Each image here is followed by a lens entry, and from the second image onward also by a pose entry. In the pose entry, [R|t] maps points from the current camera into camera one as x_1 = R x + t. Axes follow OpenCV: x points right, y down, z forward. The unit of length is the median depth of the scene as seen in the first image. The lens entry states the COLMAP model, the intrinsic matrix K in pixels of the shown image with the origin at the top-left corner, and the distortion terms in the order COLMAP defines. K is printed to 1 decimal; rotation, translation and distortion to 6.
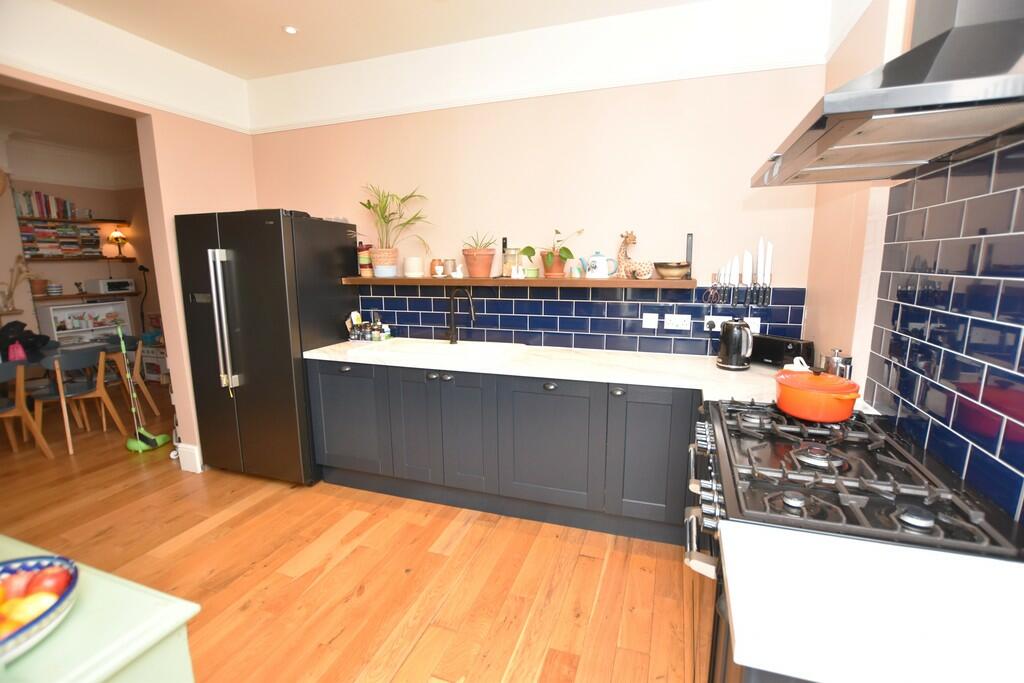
lens RADIAL K [[458.2, 0, 513.9], [0, 458.2, 338.5], [0, 0, 1]] dist [-0.014126, 0.000258]
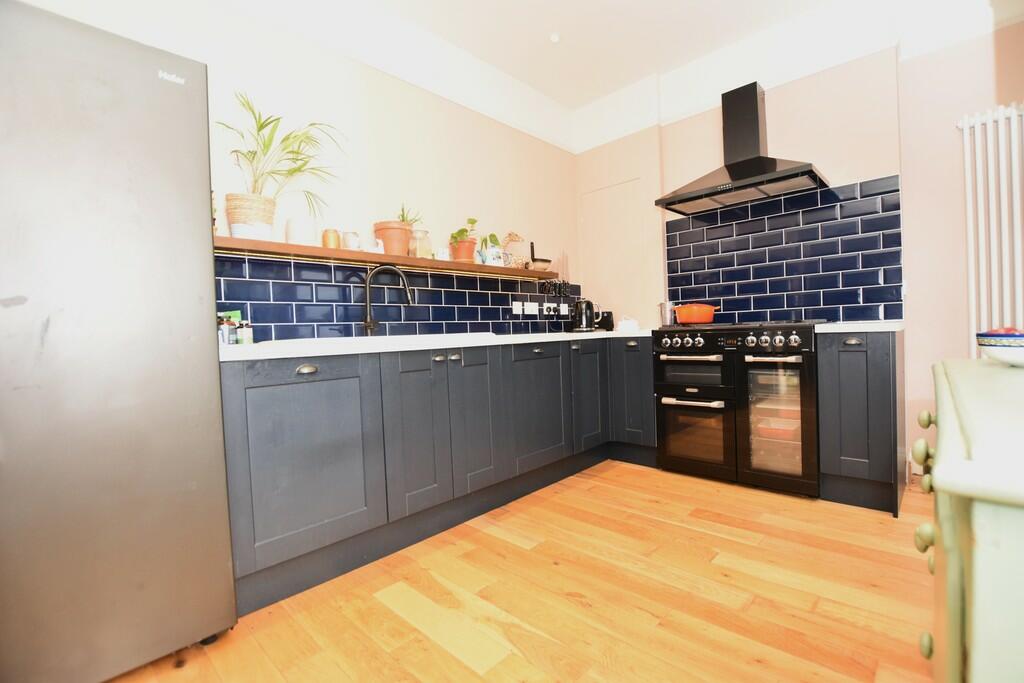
lens RADIAL K [[458.2, 0, 514.9], [0, 458.2, 340.2], [0, 0, 1]] dist [-0.014126, 0.000258]
pose [[0.409209, -0.023631, 0.912135, -0.864351], [0.189704, 0.980024, -0.059716, 0.123466], [-0.892502, 0.197472, 0.405518, 0.551918]]
